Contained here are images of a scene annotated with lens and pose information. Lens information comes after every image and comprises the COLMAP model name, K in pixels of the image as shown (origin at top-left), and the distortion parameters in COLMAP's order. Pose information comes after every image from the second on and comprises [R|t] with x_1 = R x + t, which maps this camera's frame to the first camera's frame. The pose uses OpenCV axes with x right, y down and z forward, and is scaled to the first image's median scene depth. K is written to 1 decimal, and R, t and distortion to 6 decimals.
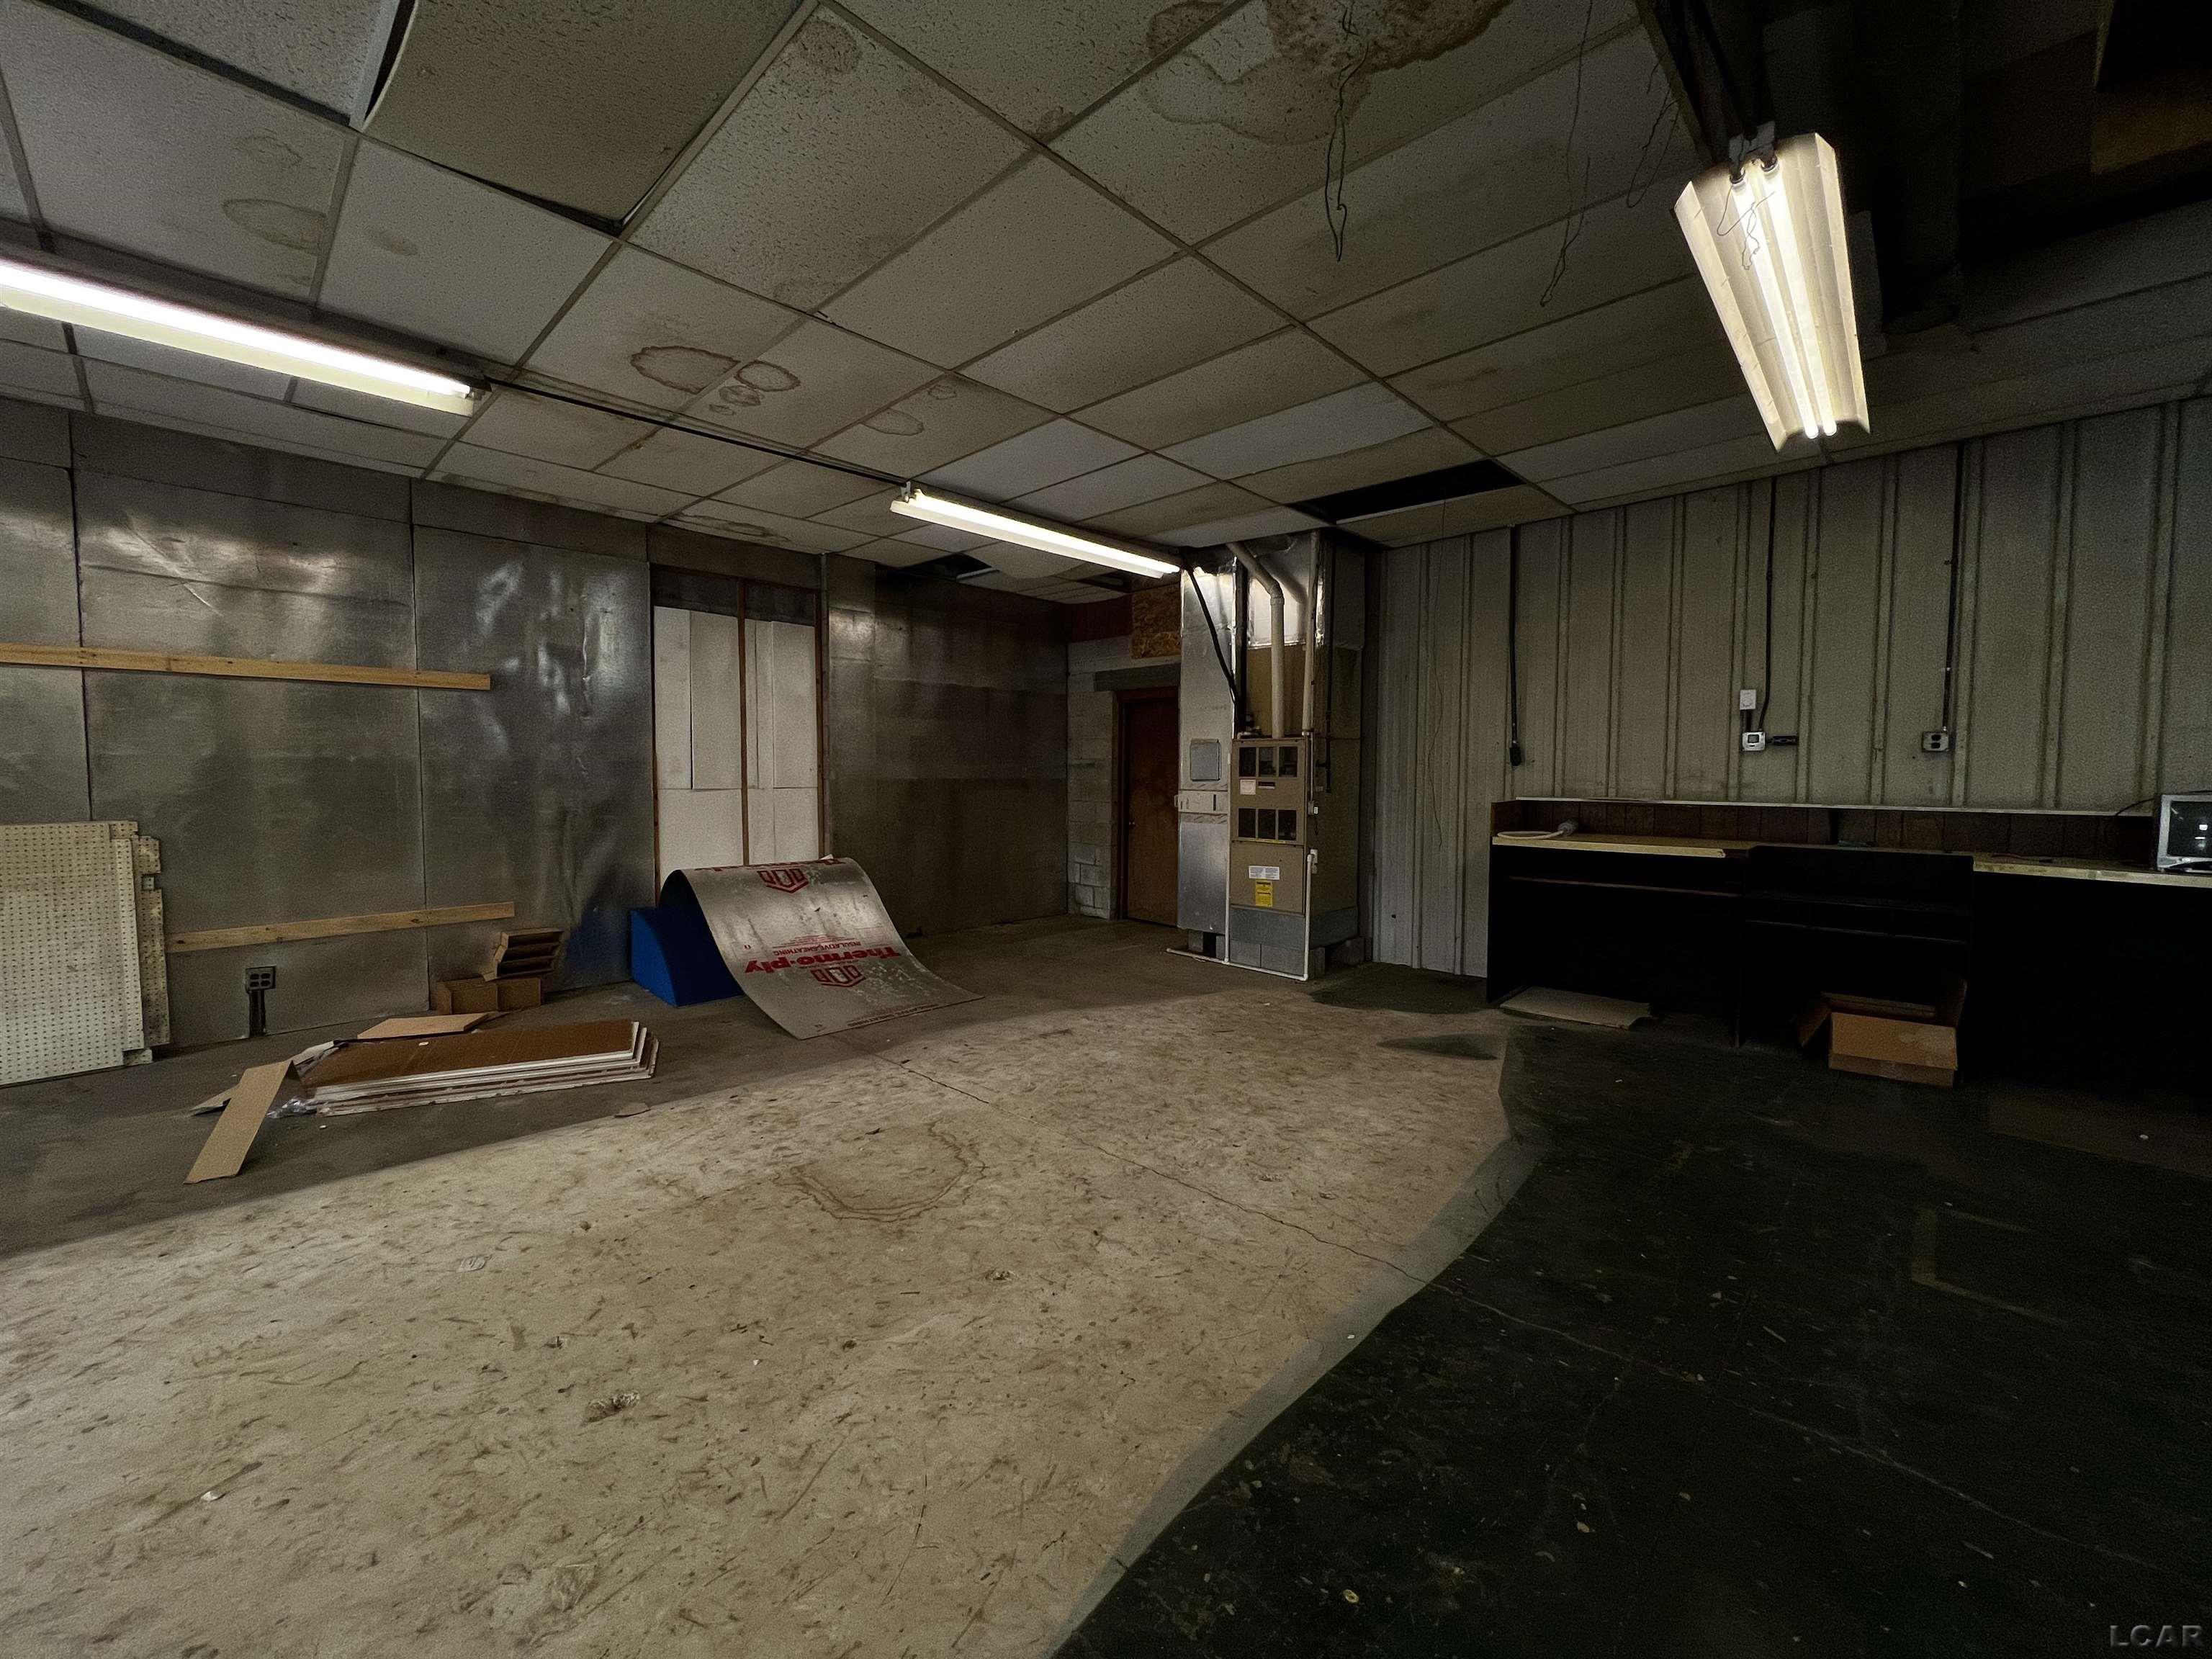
lens RADIAL K [[886.8, 0, 1105.2], [0, 886.8, 824.6], [0, 0, 1]] dist [0.001877, -0.000273]
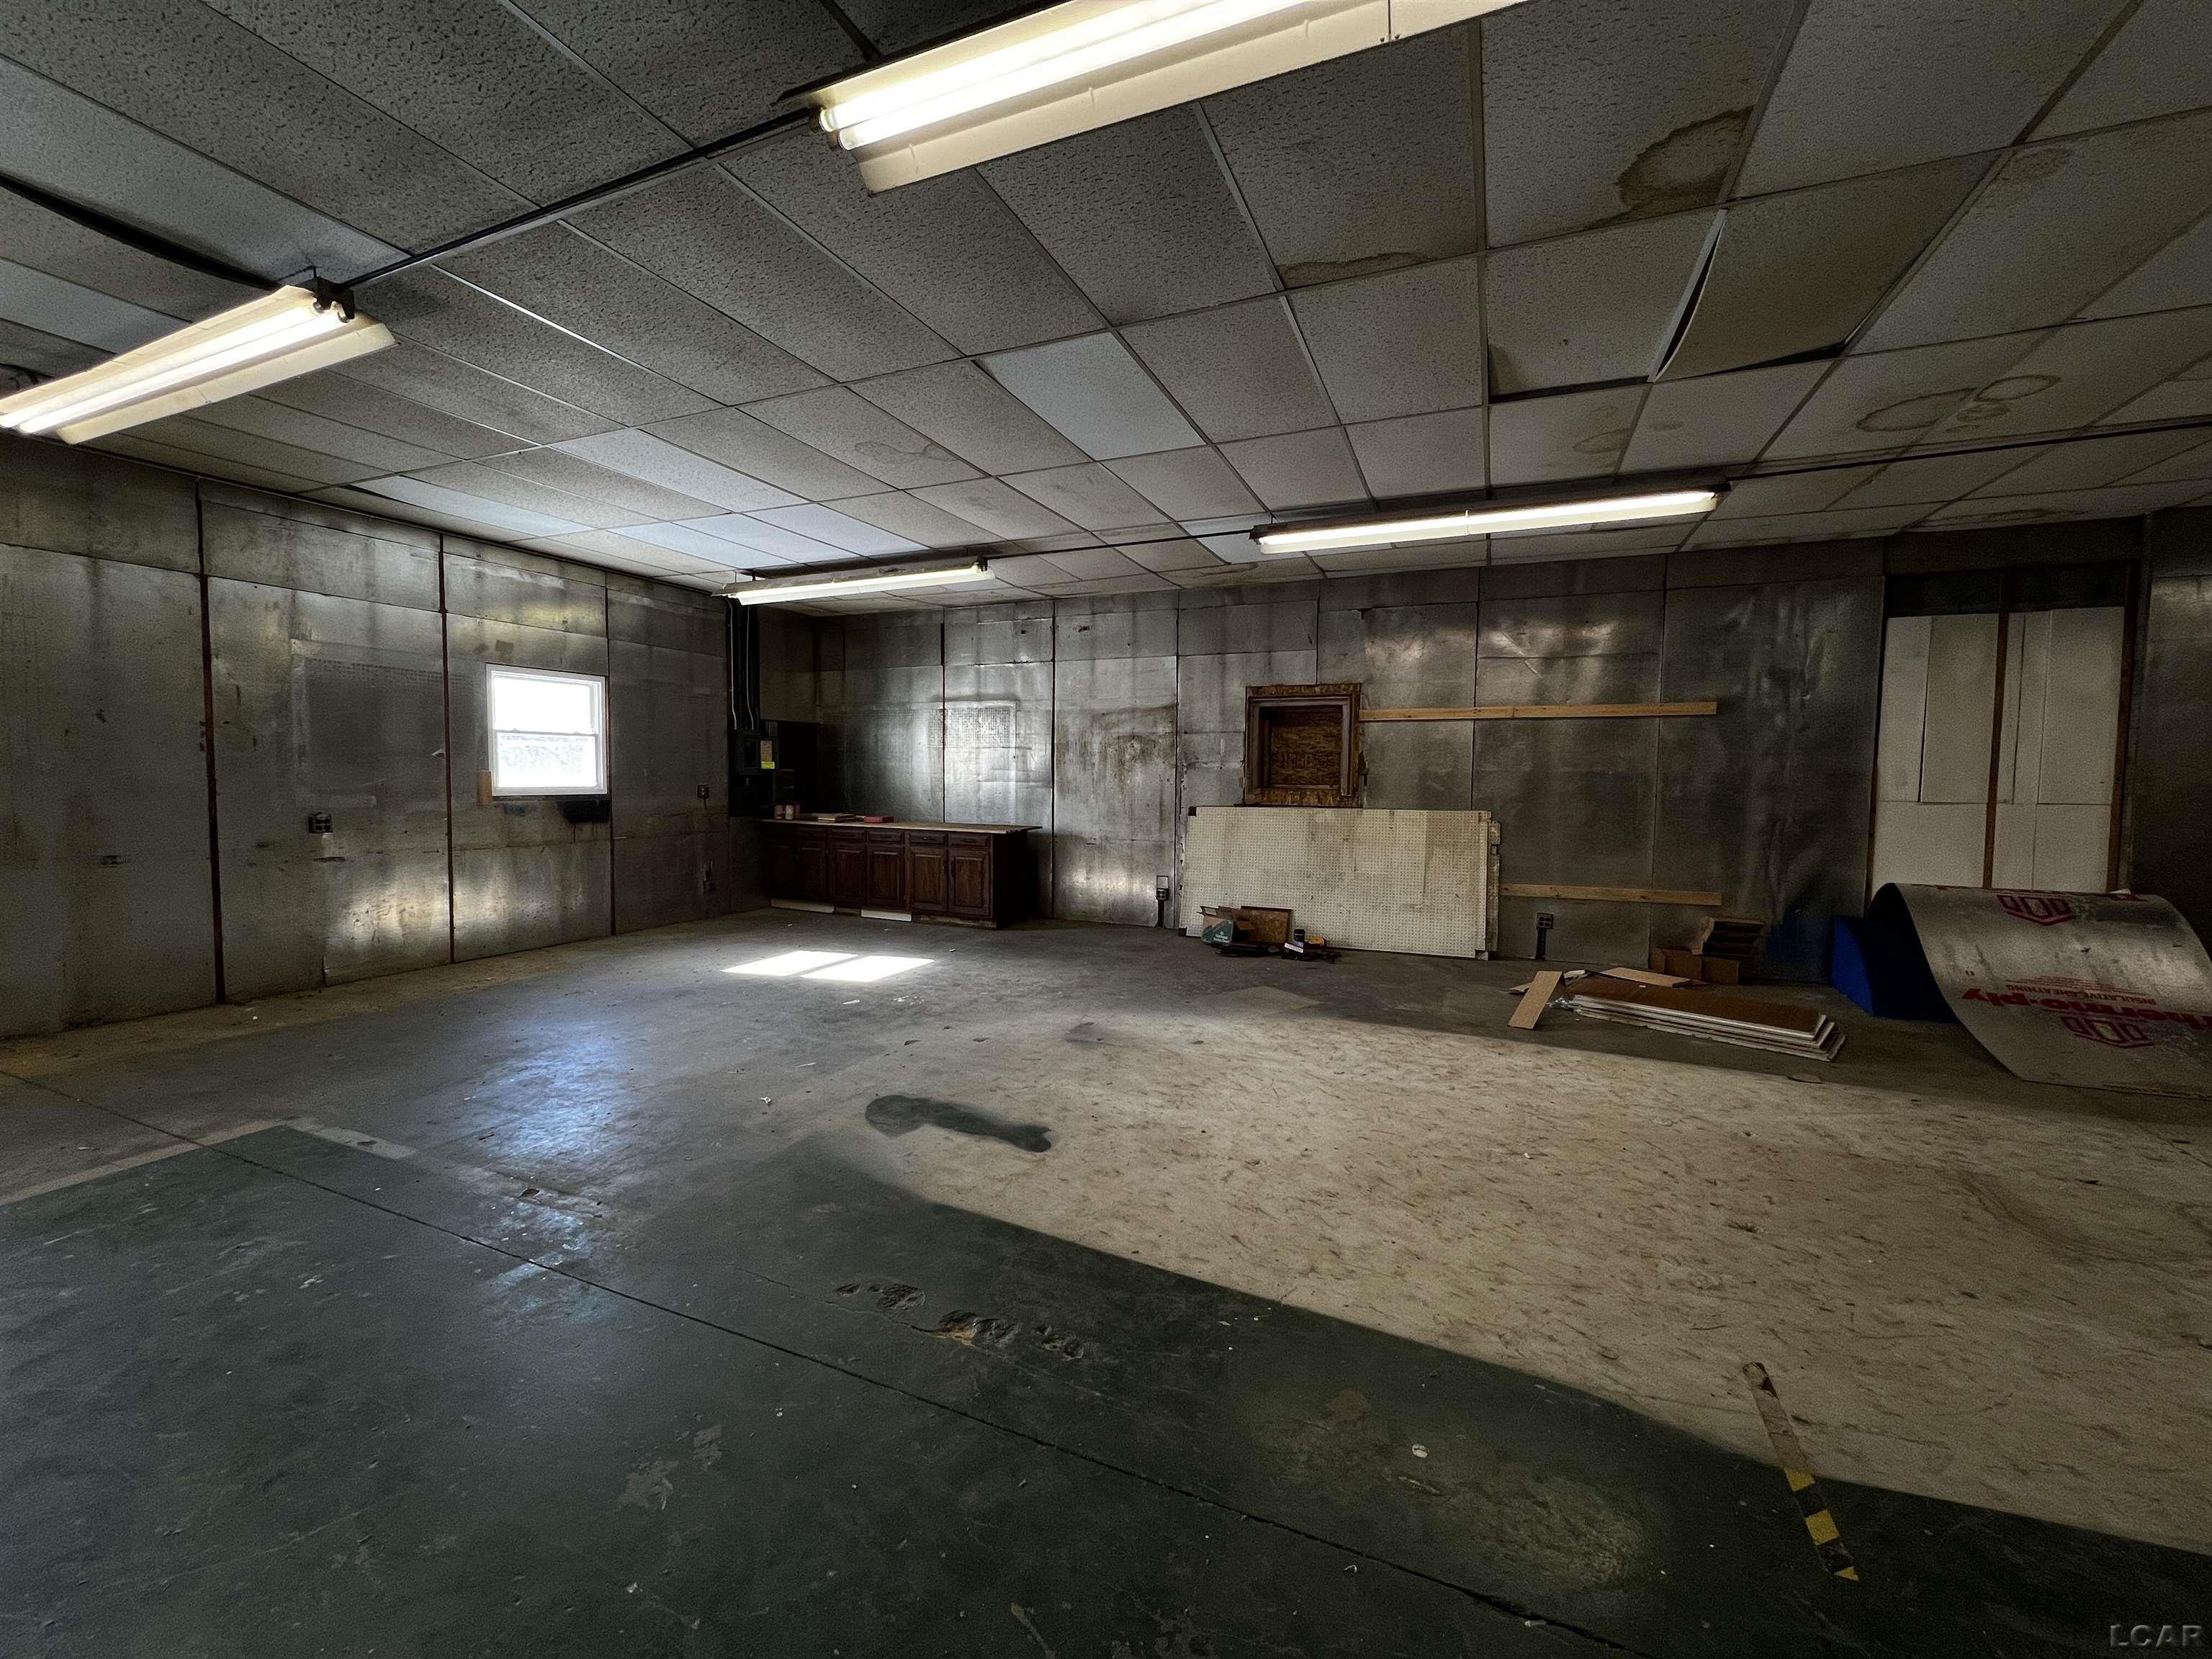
lens RADIAL K [[886.8, 0, 1105.1], [0, 886.8, 816.2], [0, 0, 1]] dist [0.001877, -0.000273]
pose [[0.350773, 0.045287, -0.935365, 0.178596], [-0.062338, 0.997744, 0.024930, 0.008821], [0.934383, 0.049564, 0.352805, -0.230746]]
